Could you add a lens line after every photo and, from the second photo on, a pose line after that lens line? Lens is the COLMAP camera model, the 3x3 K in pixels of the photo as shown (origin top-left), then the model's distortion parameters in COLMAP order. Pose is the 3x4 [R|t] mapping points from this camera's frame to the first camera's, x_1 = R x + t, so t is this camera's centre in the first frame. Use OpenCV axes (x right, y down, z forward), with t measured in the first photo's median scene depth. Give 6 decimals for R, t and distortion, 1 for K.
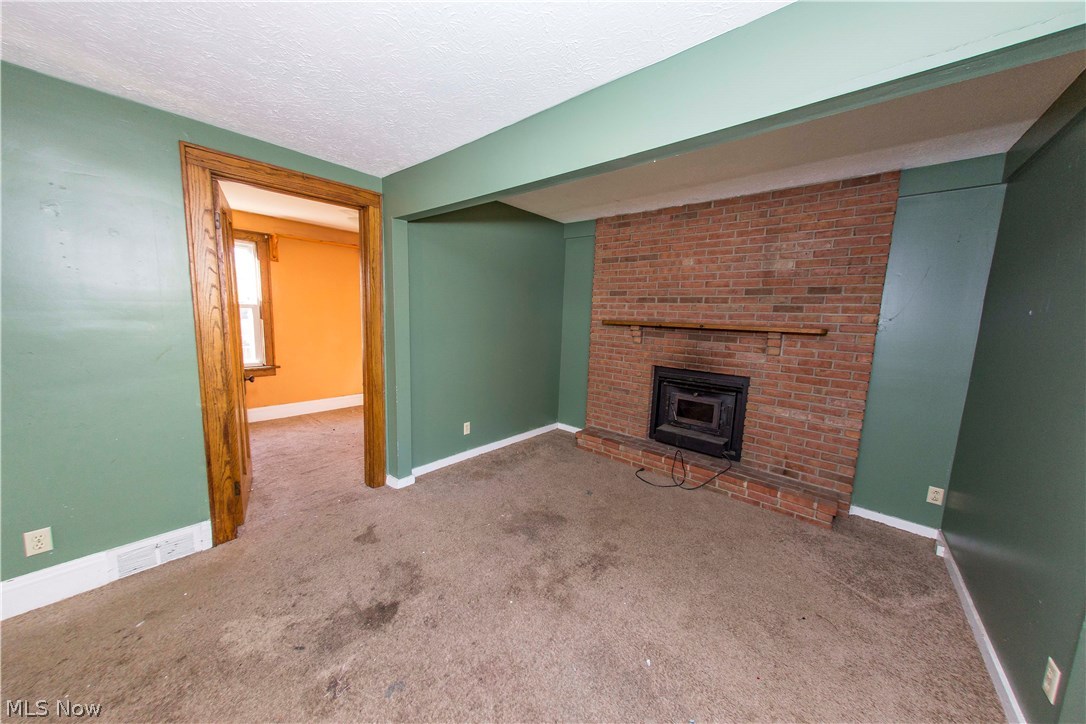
lens RADIAL K [[360.6, 0, 543.5], [0, 360.6, 362.1], [0, 0, 1]] dist [0.008475, -0.000182]
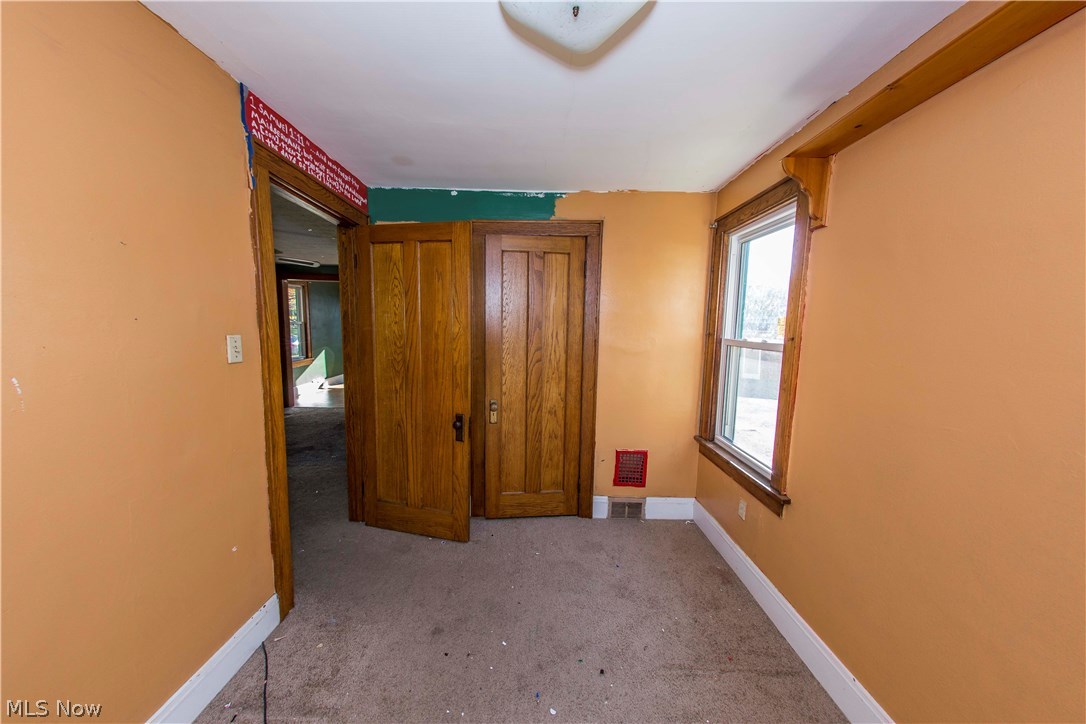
lens RADIAL K [[360.6, 0, 543.5], [0, 360.6, 362.1], [0, 0, 1]] dist [0.008475, -0.000182]
pose [[-0.759424, 0.011340, -0.650497, -0.448490], [-0.136613, 0.974778, 0.176481, -0.272944], [0.636091, 0.222890, -0.738720, 1.773360]]
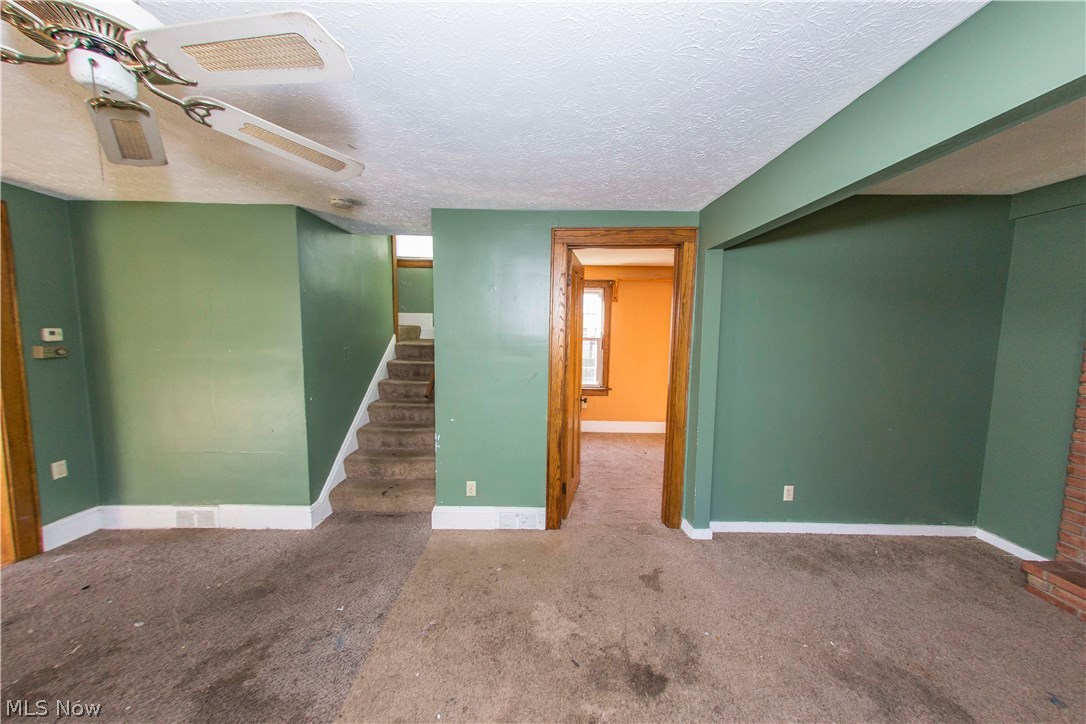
lens RADIAL K [[360.6, 0, 543.5], [0, 360.6, 362.1], [0, 0, 1]] dist [0.008475, -0.000182]
pose [[0.655108, 0.038146, -0.754572, 0.027351], [-0.088575, 0.995715, -0.026563, -0.039642], [0.750325, 0.084238, 0.655680, 0.078236]]
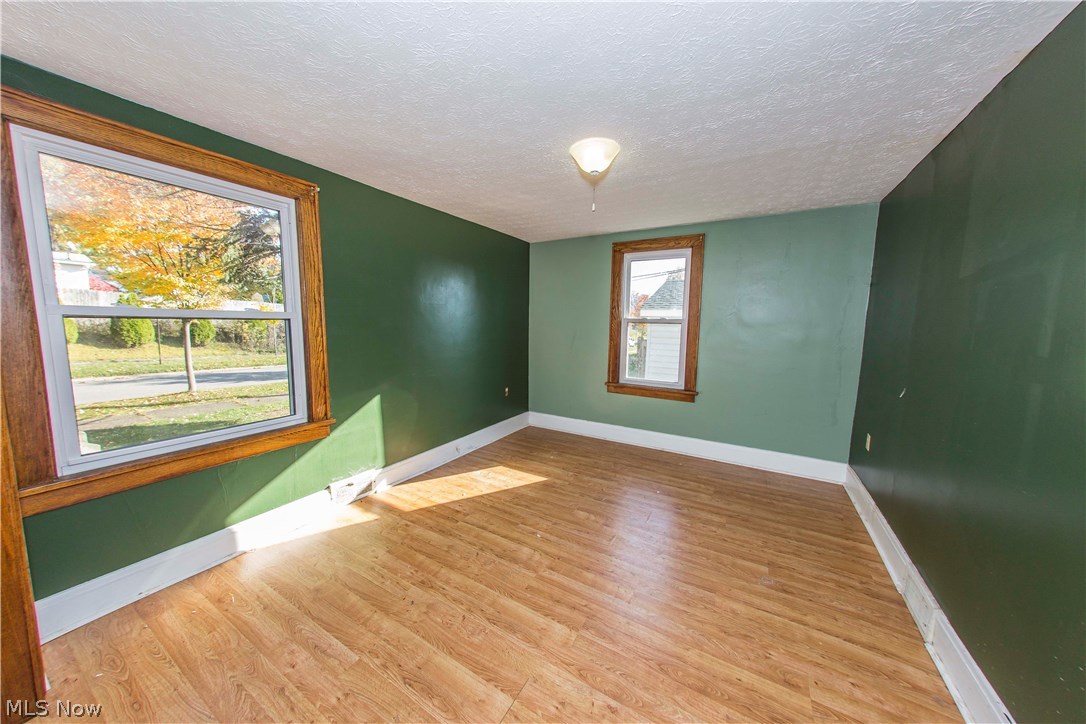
lens RADIAL K [[360.6, 0, 543.5], [0, 360.6, 362.1], [0, 0, 1]] dist [0.008475, -0.000182]
pose [[-0.984075, -0.038709, -0.173490, -1.263771], [-0.078423, 0.970424, 0.228315, 0.016815], [0.159521, 0.238285, -0.958005, -0.387045]]
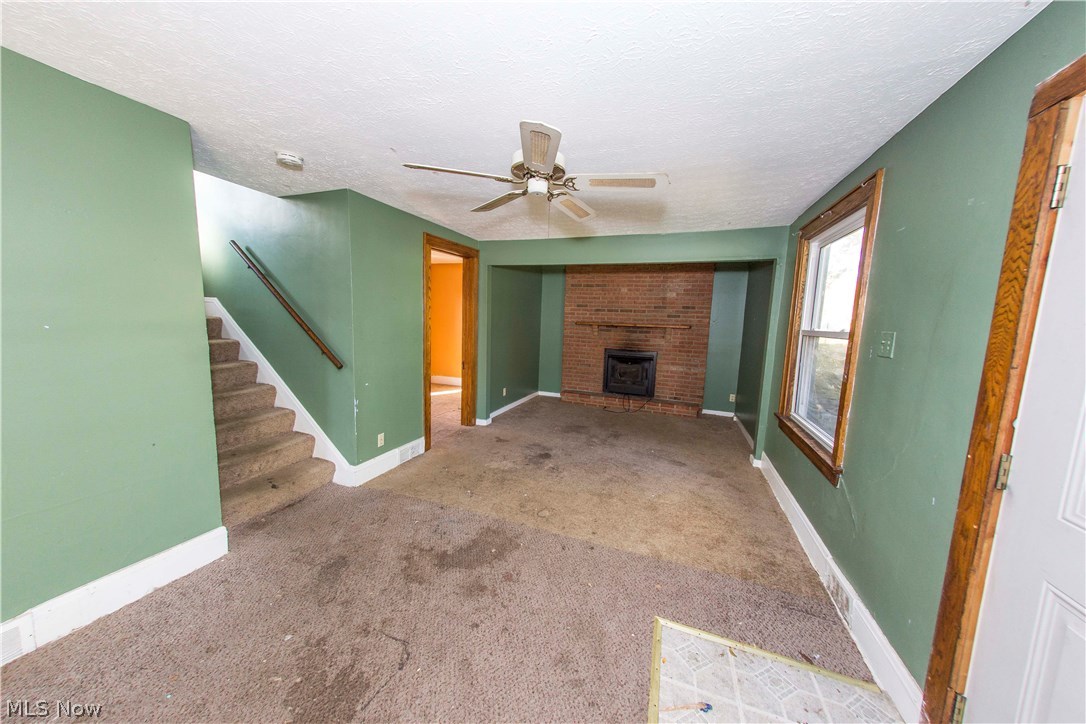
lens RADIAL K [[360.6, 0, 543.5], [0, 360.6, 362.1], [0, 0, 1]] dist [0.008475, -0.000182]
pose [[0.940240, -0.045952, 0.337398, -0.729786], [0.045448, 0.998923, 0.009397, 0.059205], [-0.337466, 0.006498, 0.941315, -0.677177]]
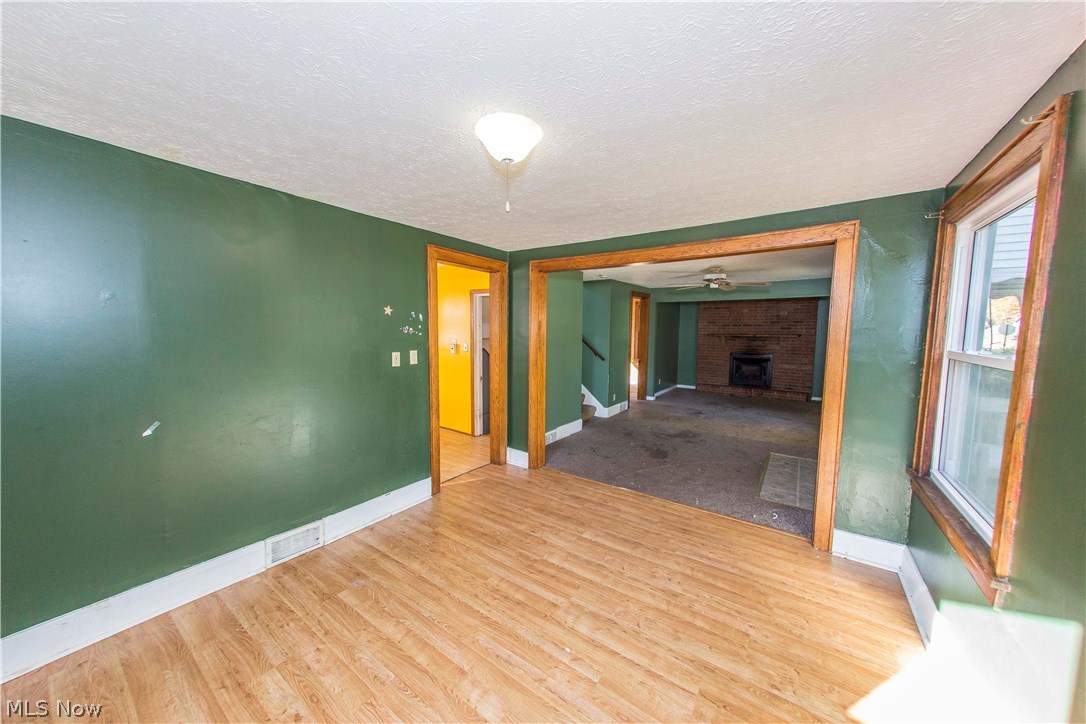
lens RADIAL K [[369.0, 0, 543.0], [0, 369.0, 362.0], [0, 0, 1]] dist [0.005242, -0.000107]
pose [[0.995924, -0.040436, 0.080619, -1.488446], [0.043314, 0.998473, -0.034274, 0.131179], [-0.079110, 0.037627, 0.996156, -1.748543]]
